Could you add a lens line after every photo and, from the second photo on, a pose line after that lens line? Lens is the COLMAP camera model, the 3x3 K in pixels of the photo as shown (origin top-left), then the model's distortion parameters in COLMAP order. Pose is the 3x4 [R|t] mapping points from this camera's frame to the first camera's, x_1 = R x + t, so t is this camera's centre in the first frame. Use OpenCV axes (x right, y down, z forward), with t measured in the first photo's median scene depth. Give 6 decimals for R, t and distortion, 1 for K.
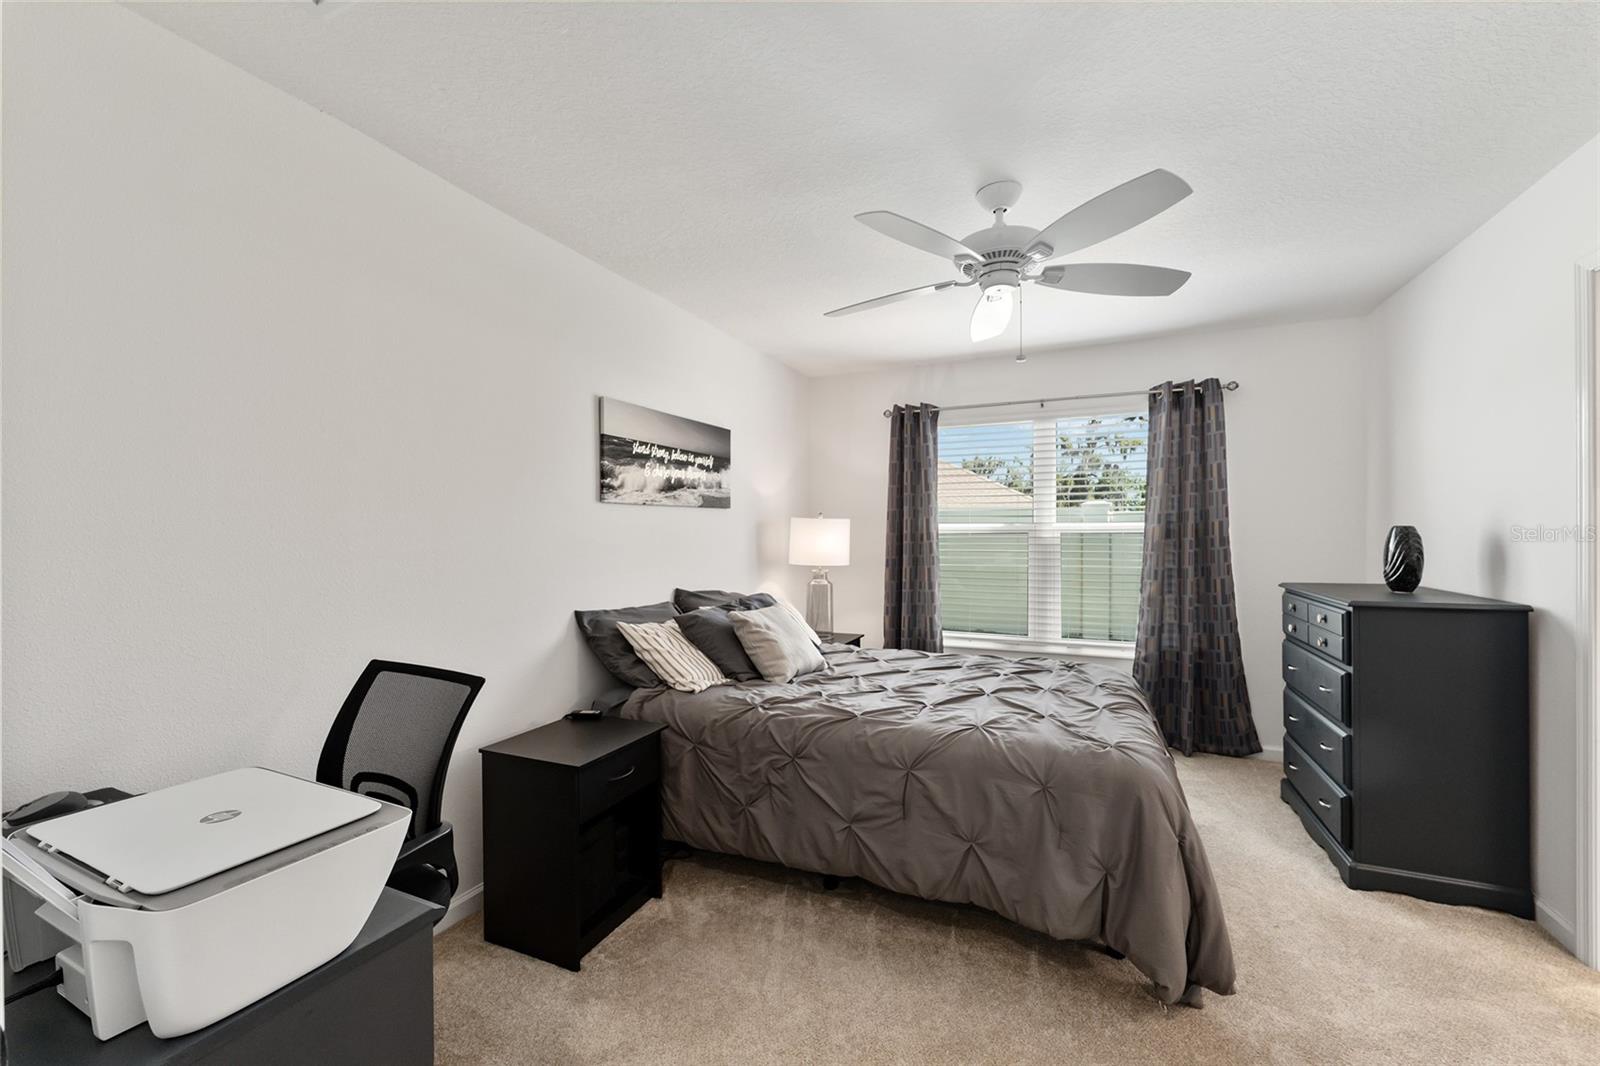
lens RADIAL K [[653.7, 0, 795.2], [0, 653.7, 535.0], [0, 0, 1]] dist [-0.007063, 0.000716]
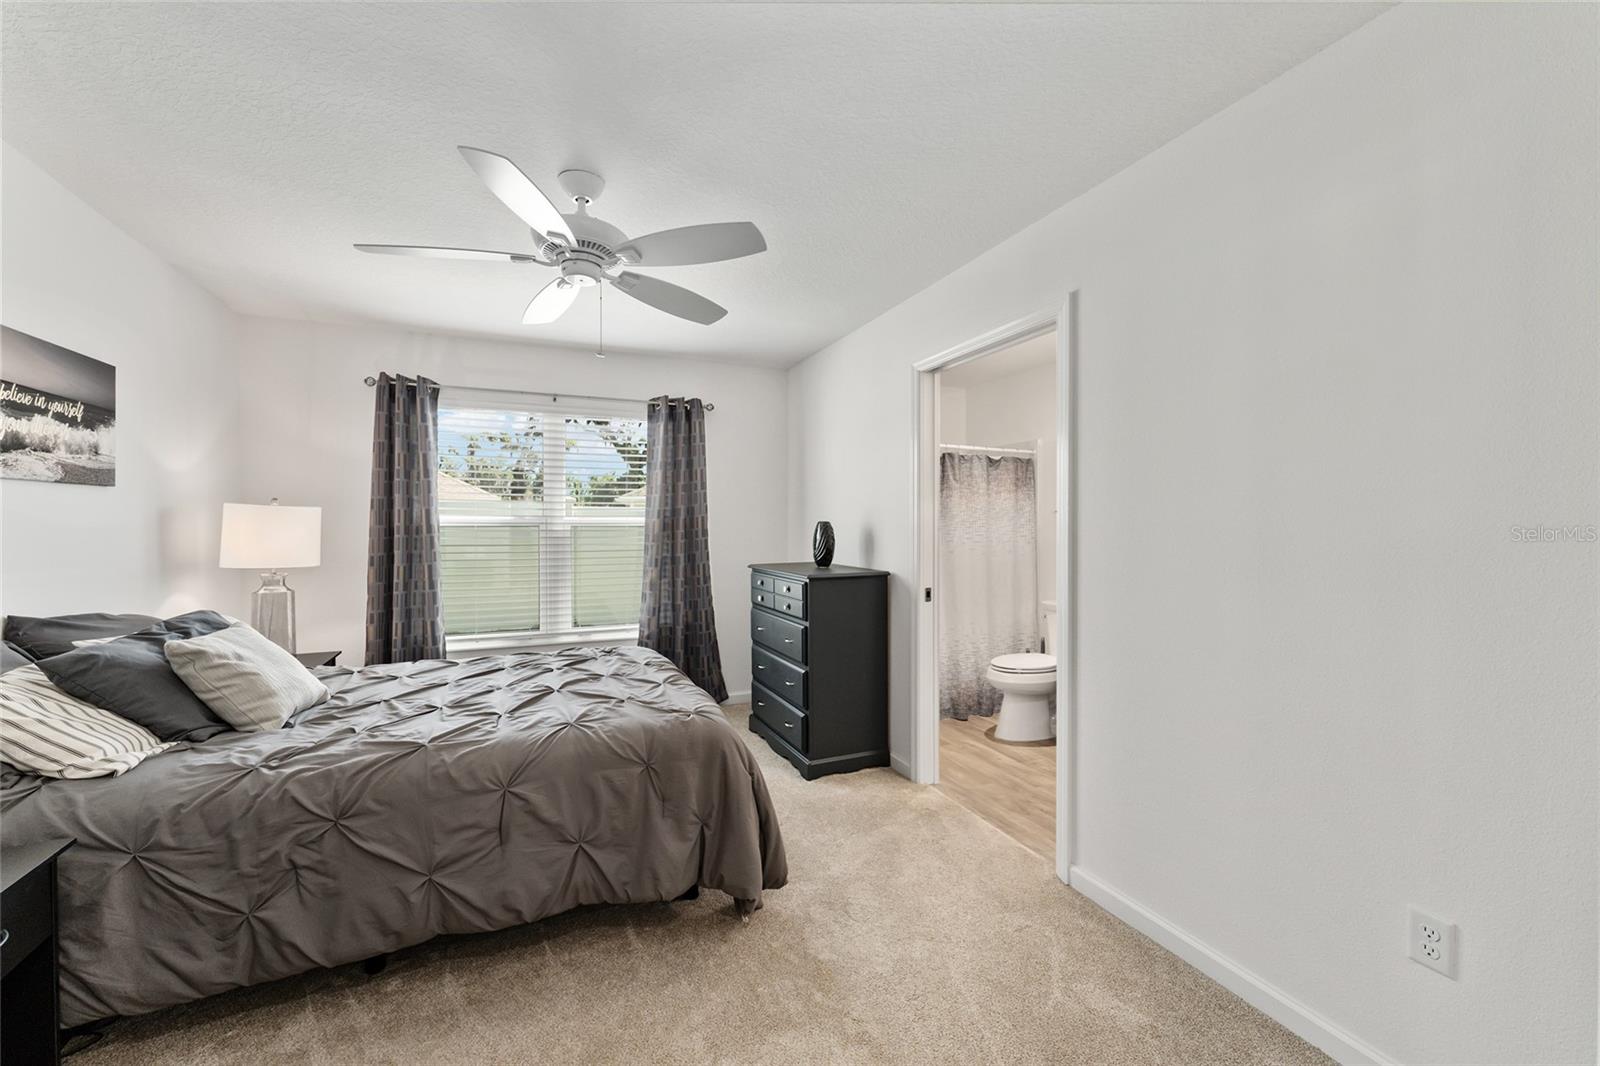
lens RADIAL K [[638.9, 0, 792.9], [0, 638.9, 531.3], [0, 0, 1]] dist [-0.000180, 0.000107]
pose [[0.671055, -0.003197, 0.741401, -0.183223], [-0.000438, 0.999989, 0.004708, 0.001438], [-0.741408, -0.003485, 0.671046, 0.103437]]
